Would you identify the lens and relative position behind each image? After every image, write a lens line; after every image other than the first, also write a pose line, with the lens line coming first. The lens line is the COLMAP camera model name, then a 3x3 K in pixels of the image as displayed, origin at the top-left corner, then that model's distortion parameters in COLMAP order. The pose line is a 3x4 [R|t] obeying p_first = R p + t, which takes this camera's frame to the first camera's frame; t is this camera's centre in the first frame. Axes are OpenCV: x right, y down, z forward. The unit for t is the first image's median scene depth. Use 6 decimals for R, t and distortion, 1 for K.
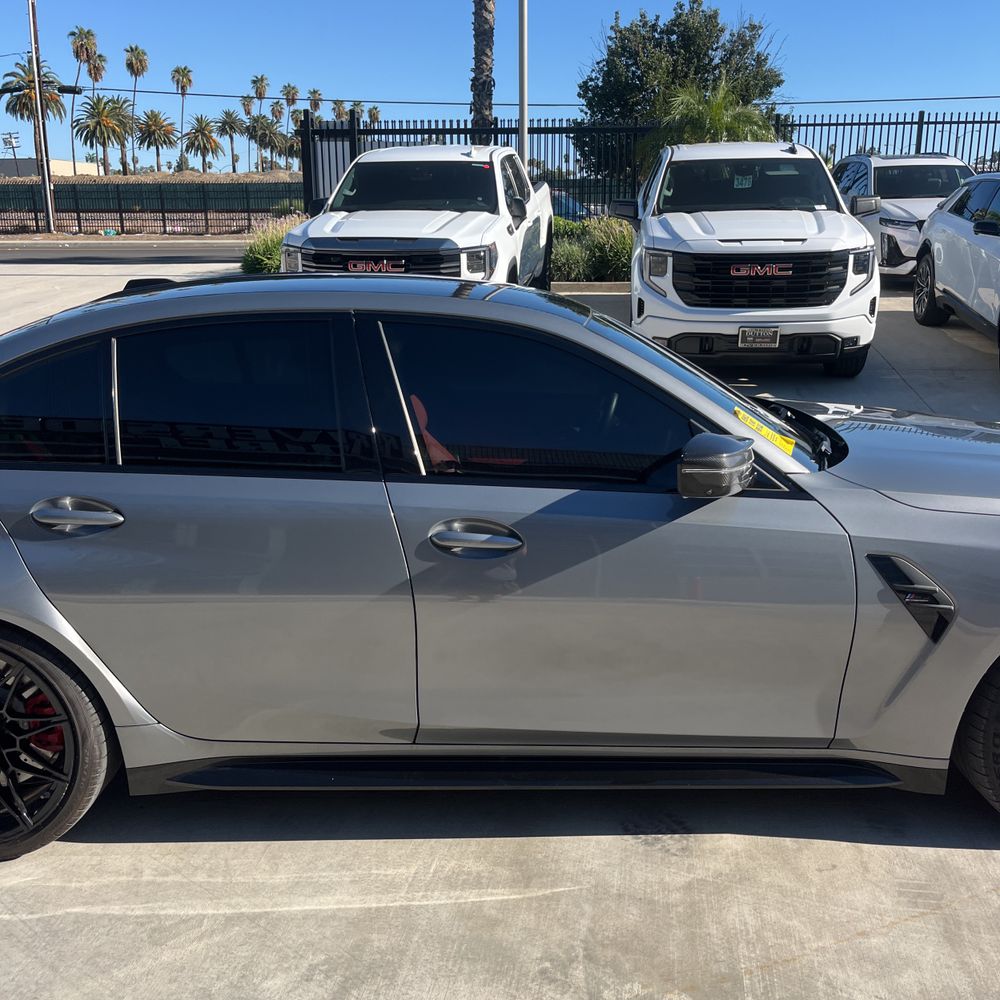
lens RADIAL K [[991.3, 0, 503.3], [0, 991.3, 506.6], [0, 0, 1]] dist [0.011232, 0.000000]
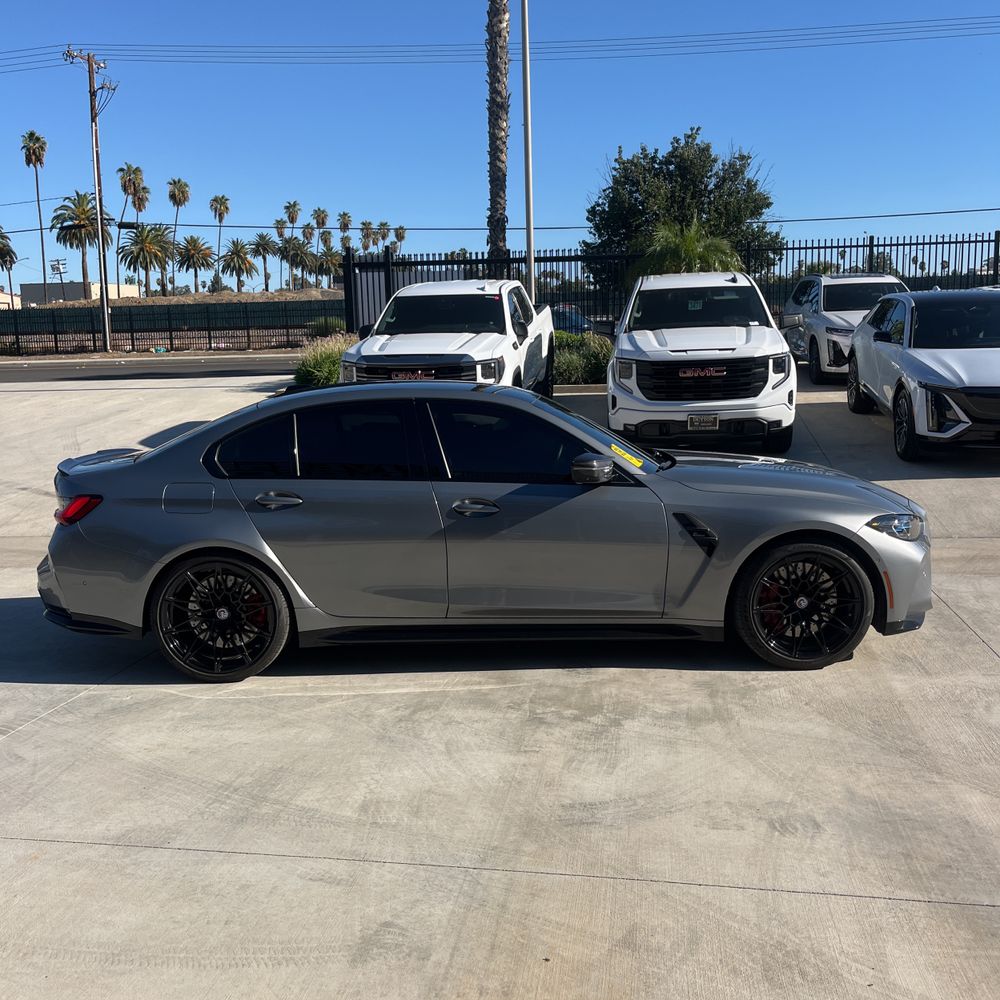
lens RADIAL K [[991.3, 0, 498.5], [0, 991.3, 497.2], [0, 0, 1]] dist [0.011232, 0.000000]
pose [[0.999401, -0.017604, -0.029789, 0.021394], [0.014142, 0.993532, -0.112672, 0.065172], [0.031580, 0.112184, 0.993186, -0.272661]]
